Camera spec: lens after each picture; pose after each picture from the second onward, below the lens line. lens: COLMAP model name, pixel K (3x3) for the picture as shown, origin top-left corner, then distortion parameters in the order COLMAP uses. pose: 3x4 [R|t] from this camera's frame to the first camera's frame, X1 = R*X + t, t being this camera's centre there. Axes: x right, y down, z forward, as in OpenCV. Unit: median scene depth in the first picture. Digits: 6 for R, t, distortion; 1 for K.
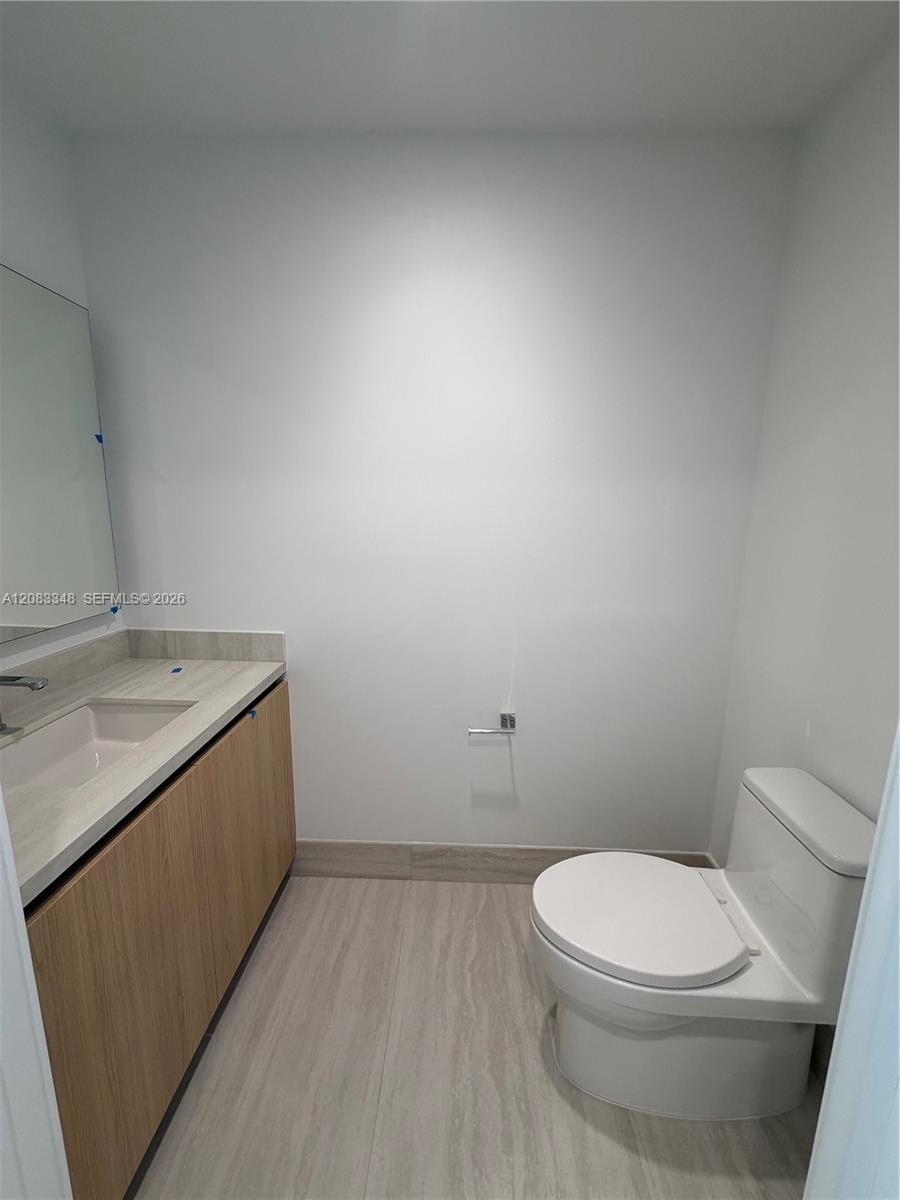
lens RADIAL K [[478.7, 0, 452.0], [0, 478.7, 601.5], [0, 0, 1]] dist [0.001225, 0.000036]
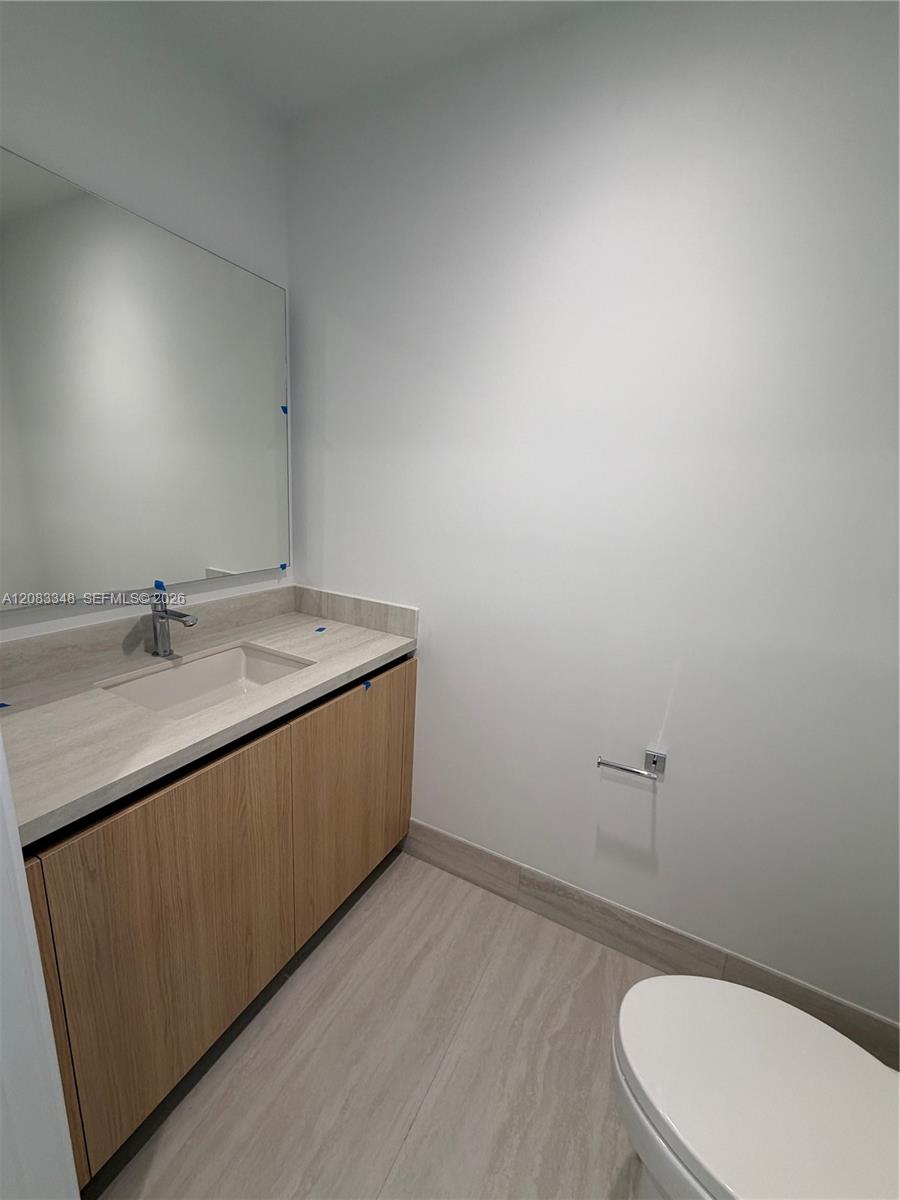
lens RADIAL K [[478.7, 0, 452.0], [0, 478.7, 601.5], [0, 0, 1]] dist [0.001225, 0.000036]
pose [[0.895891, 0.136806, -0.422686, 0.125125], [-0.125061, 0.990593, 0.055545, -0.013064], [0.426309, 0.003099, 0.904572, 0.163318]]
